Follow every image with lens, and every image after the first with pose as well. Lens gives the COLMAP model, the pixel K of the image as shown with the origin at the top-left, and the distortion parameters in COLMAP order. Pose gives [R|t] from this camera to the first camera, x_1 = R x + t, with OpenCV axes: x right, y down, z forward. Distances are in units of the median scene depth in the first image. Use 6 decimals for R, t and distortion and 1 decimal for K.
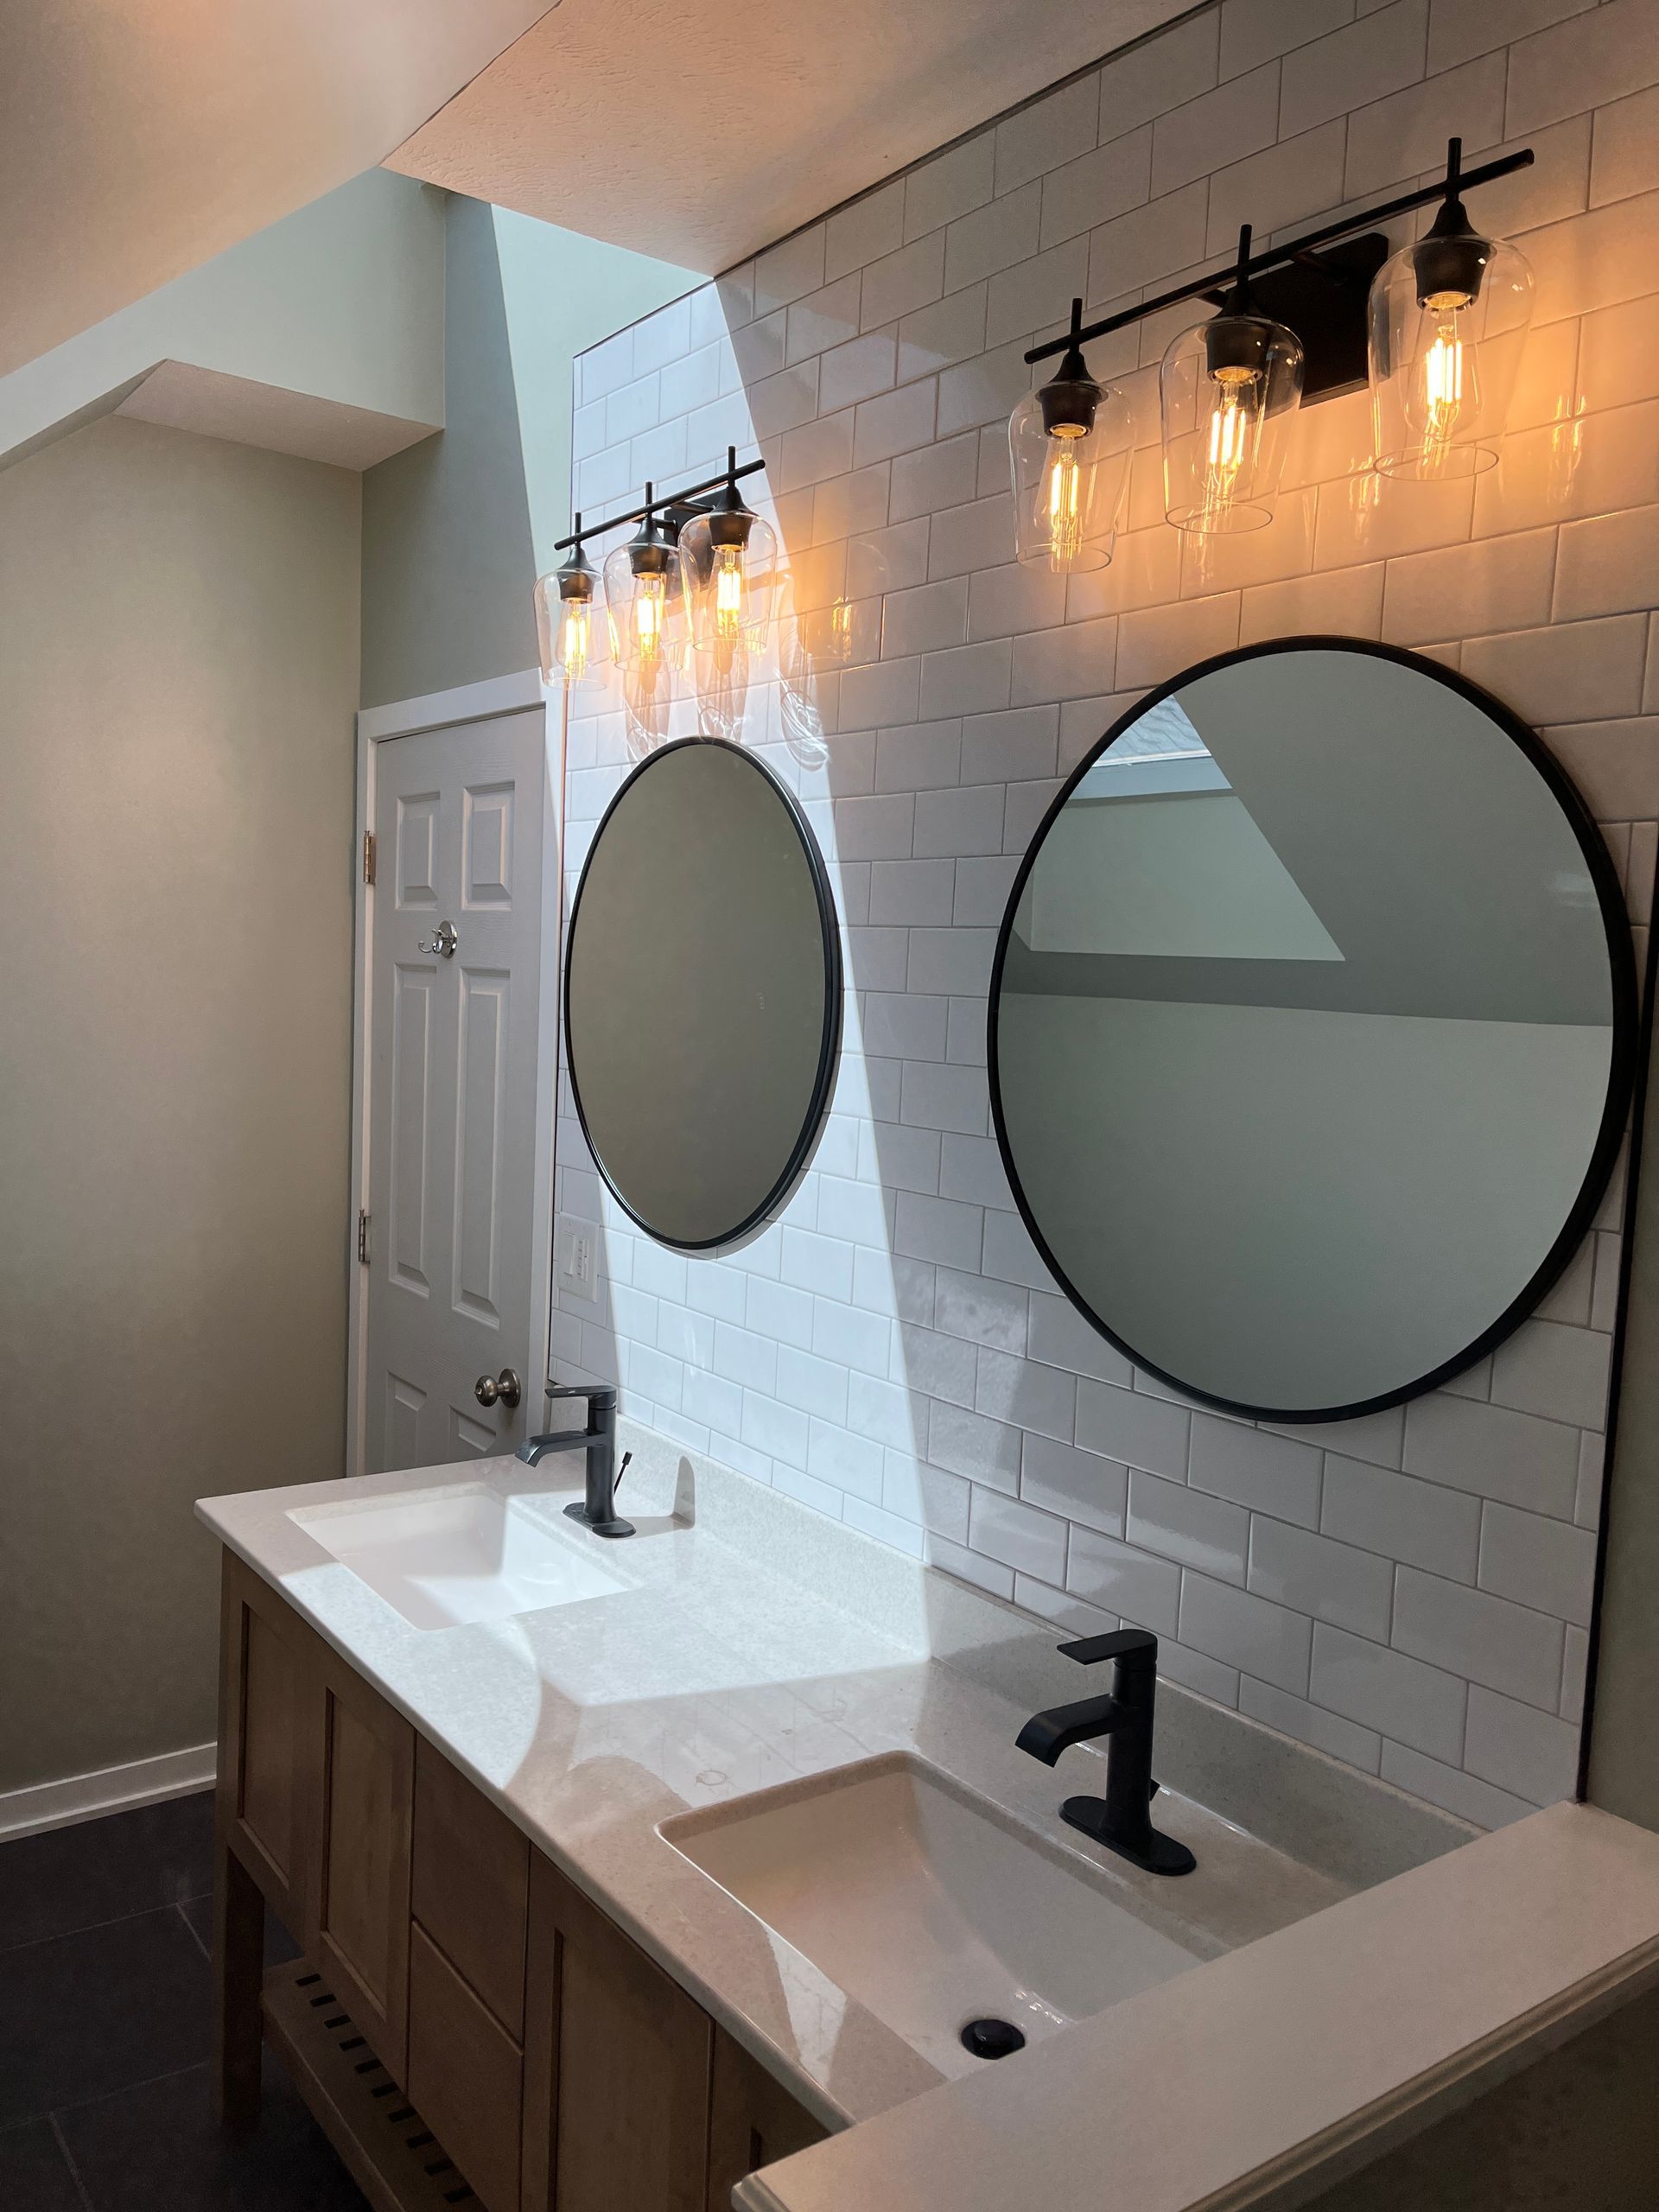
lens RADIAL K [[1710.2, 0, 829.4], [0, 1710.2, 1113.6], [0, 0, 1]] dist [0.029877, -0.039353]
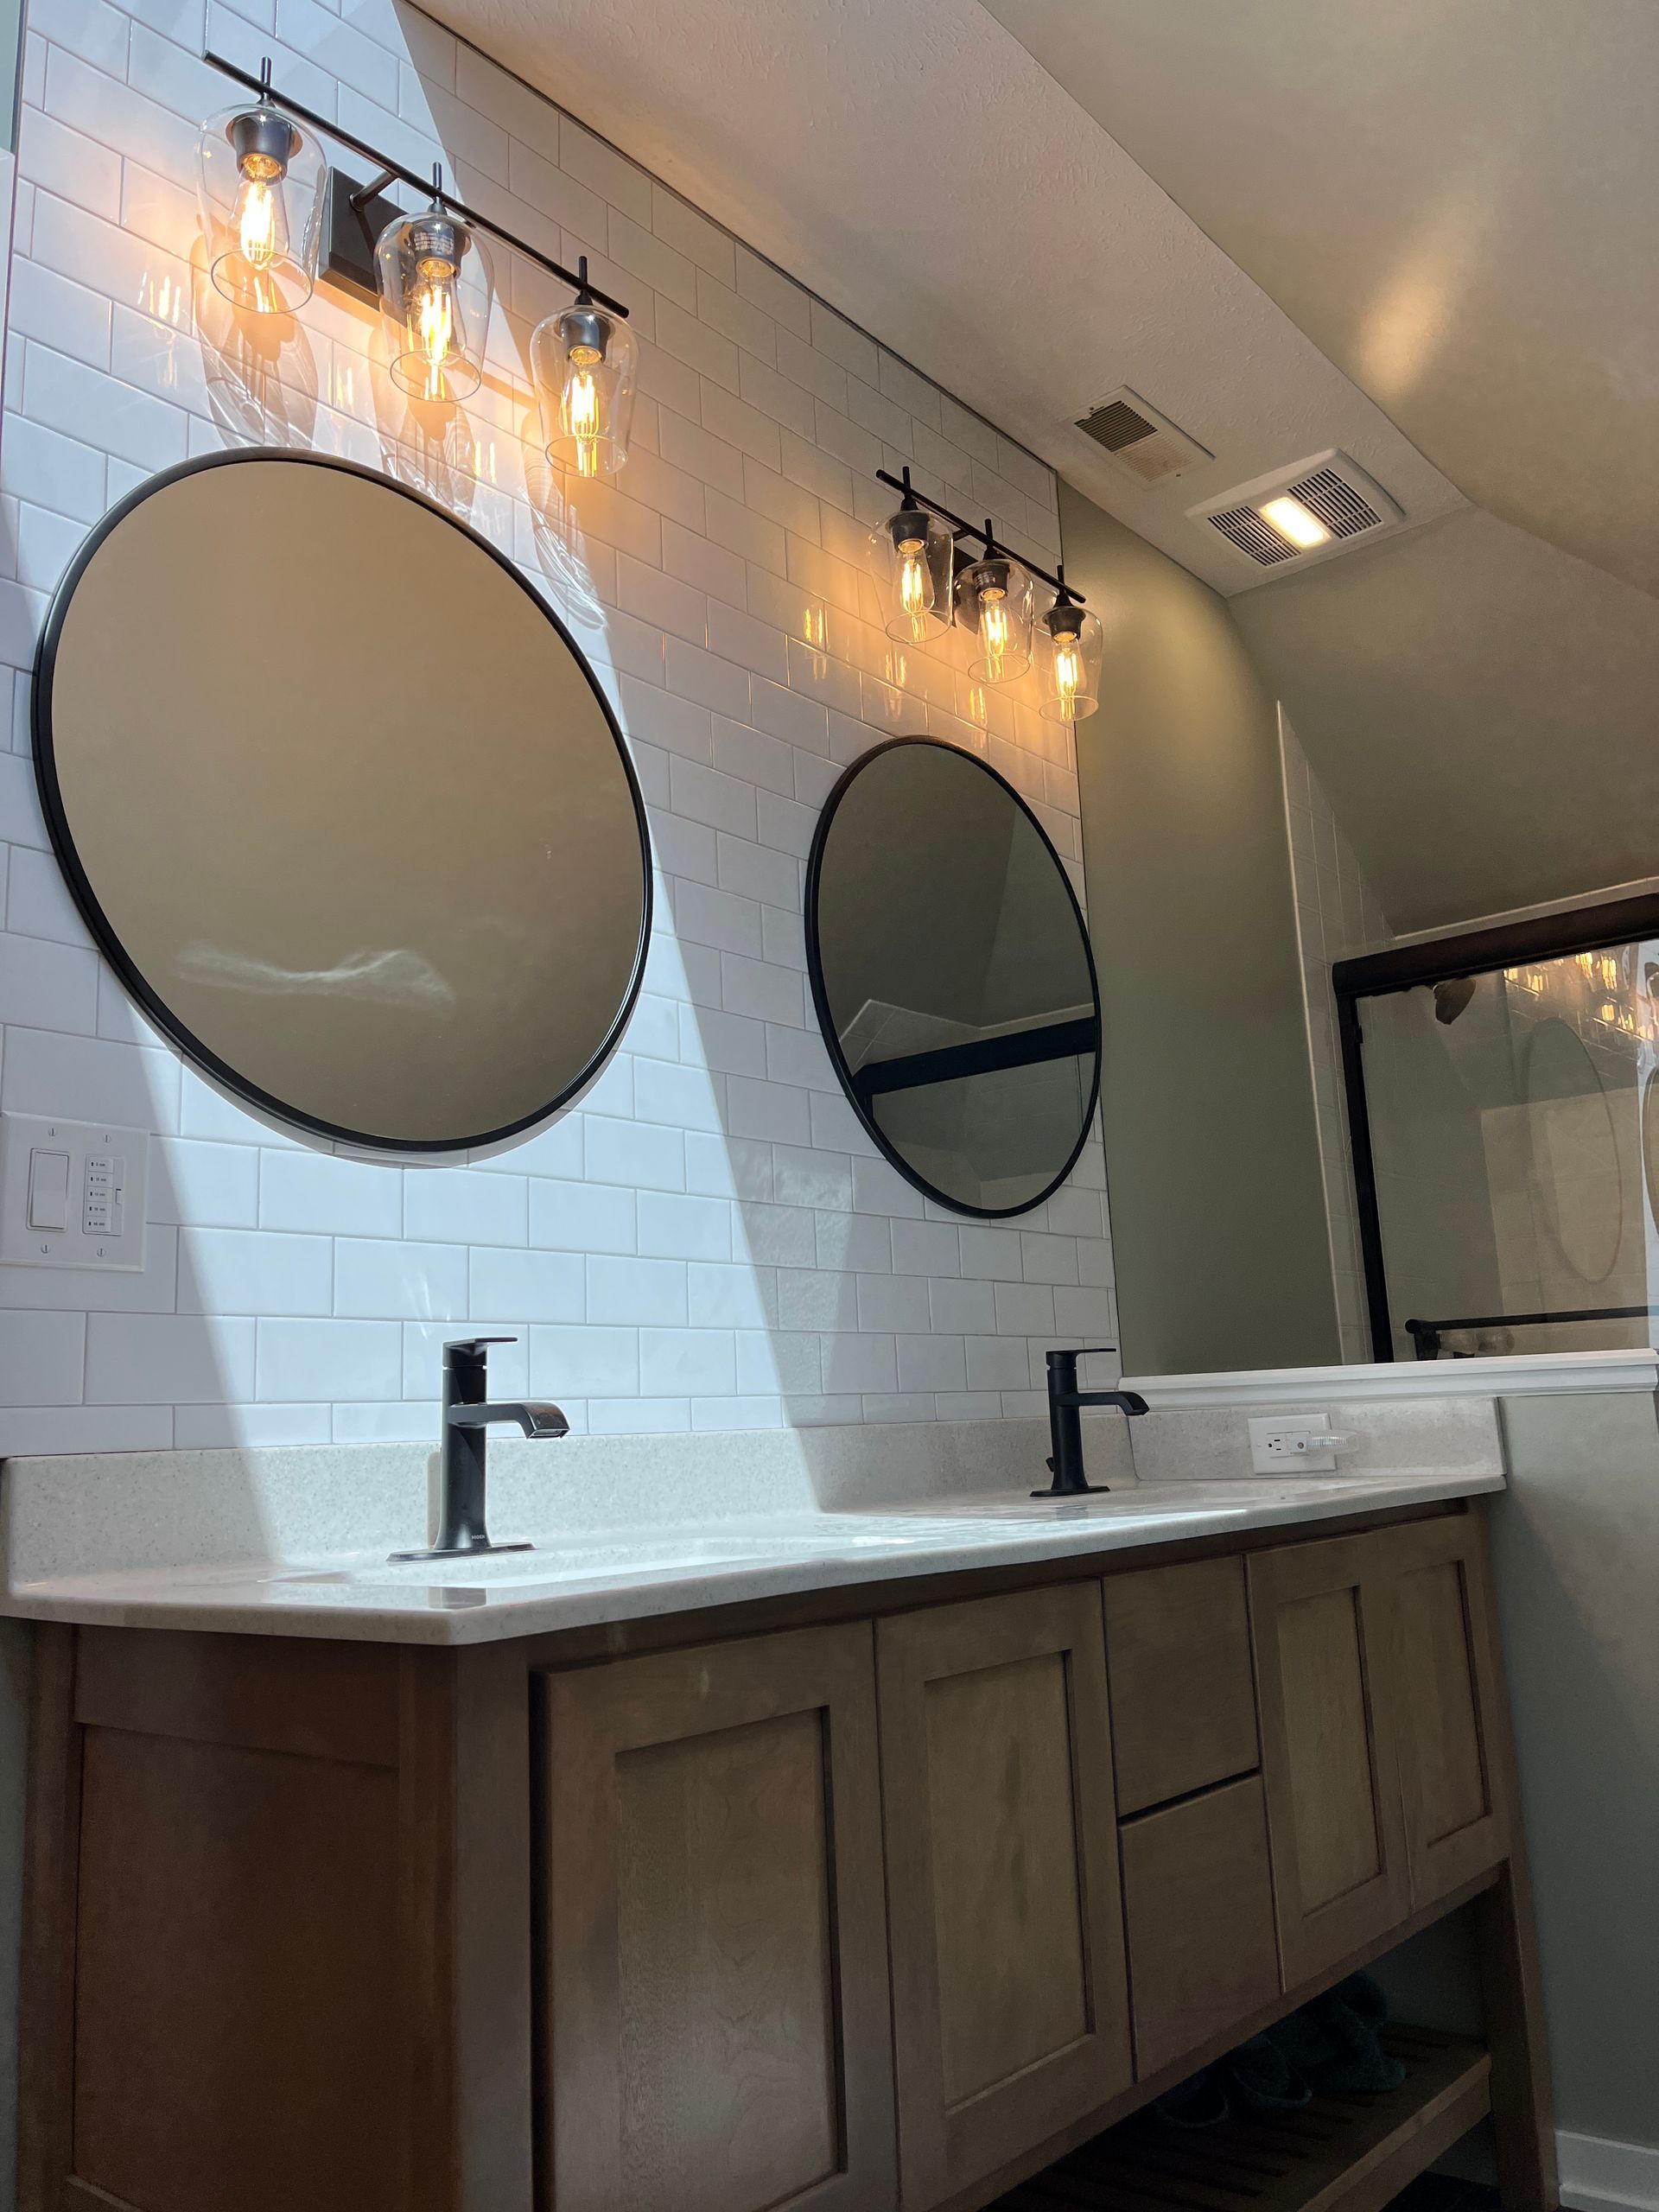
lens RADIAL K [[1710.2, 0, 829.8], [0, 1710.2, 1107.8], [0, 0, 1]] dist [0.029877, -0.039353]
pose [[-0.240177, 0.141600, 0.960346, -0.954055], [0.104488, 0.987327, -0.119446, 0.193124], [-0.965089, 0.071657, -0.251929, 1.197477]]
